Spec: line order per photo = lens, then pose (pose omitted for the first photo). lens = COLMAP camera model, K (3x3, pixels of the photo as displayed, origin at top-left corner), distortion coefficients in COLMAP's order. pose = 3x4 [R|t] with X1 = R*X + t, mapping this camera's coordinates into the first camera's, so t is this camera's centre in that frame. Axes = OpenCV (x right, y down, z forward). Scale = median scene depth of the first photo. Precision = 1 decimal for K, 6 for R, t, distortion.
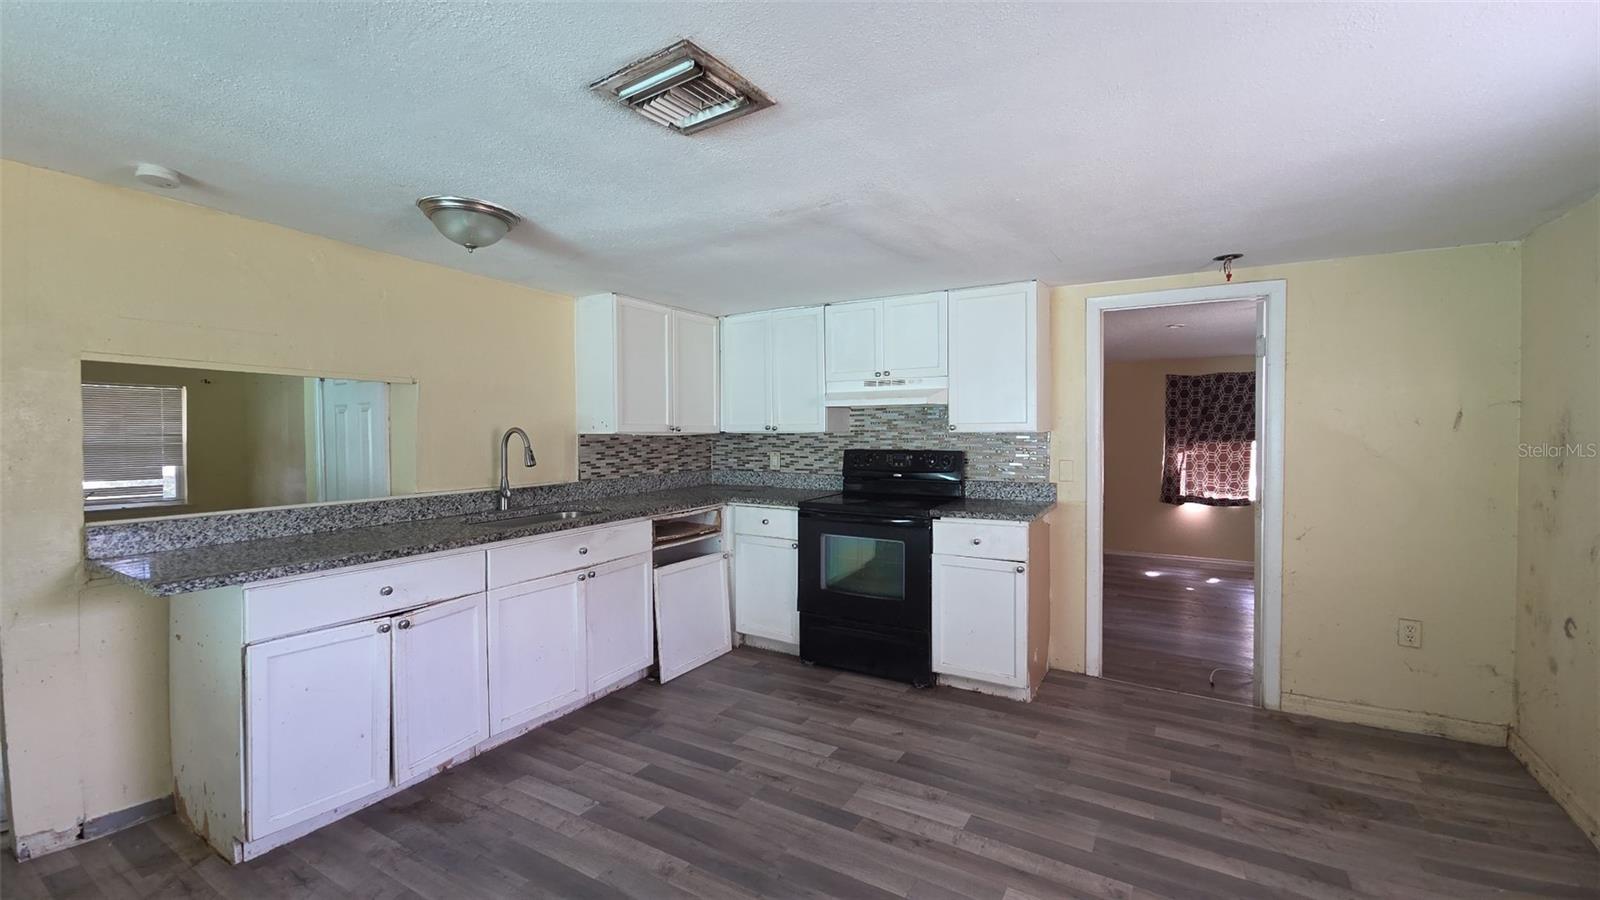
lens RADIAL K [[653.1, 0, 803.5], [0, 653.1, 446.1], [0, 0, 1]] dist [0.011358, -0.006557]
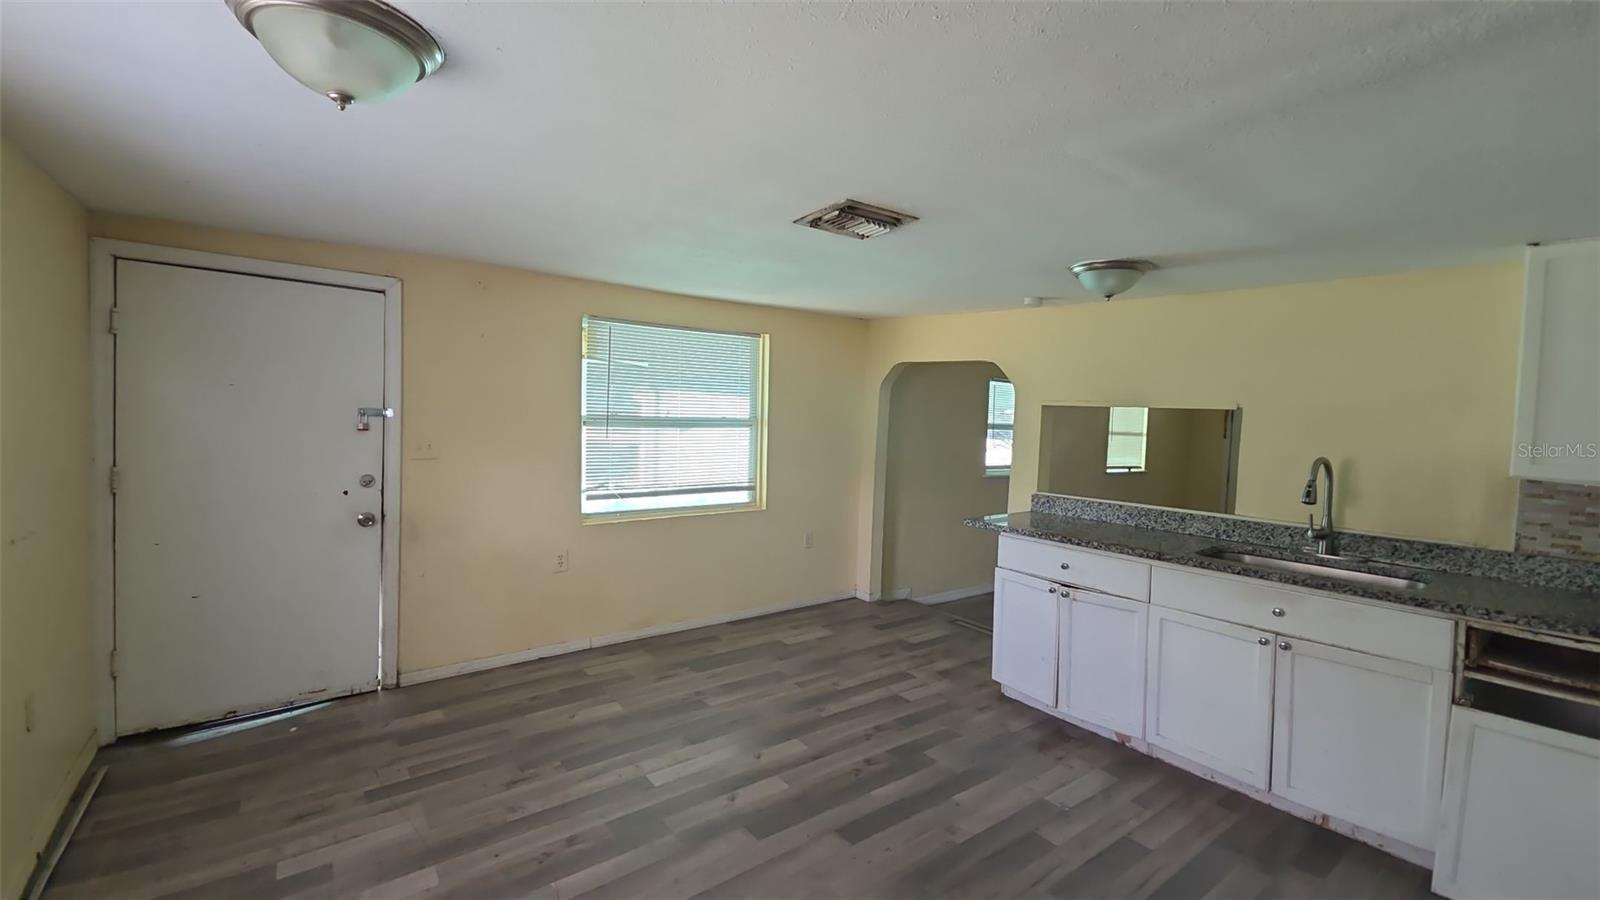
lens RADIAL K [[653.1, 0, 802.8], [0, 653.1, 443.1], [0, 0, 1]] dist [0.011358, -0.006557]
pose [[-0.365970, 0.026913, -0.930237, 0.670834], [-0.057105, 0.997049, 0.051311, -0.059641], [0.928873, 0.071899, -0.363353, 0.791016]]
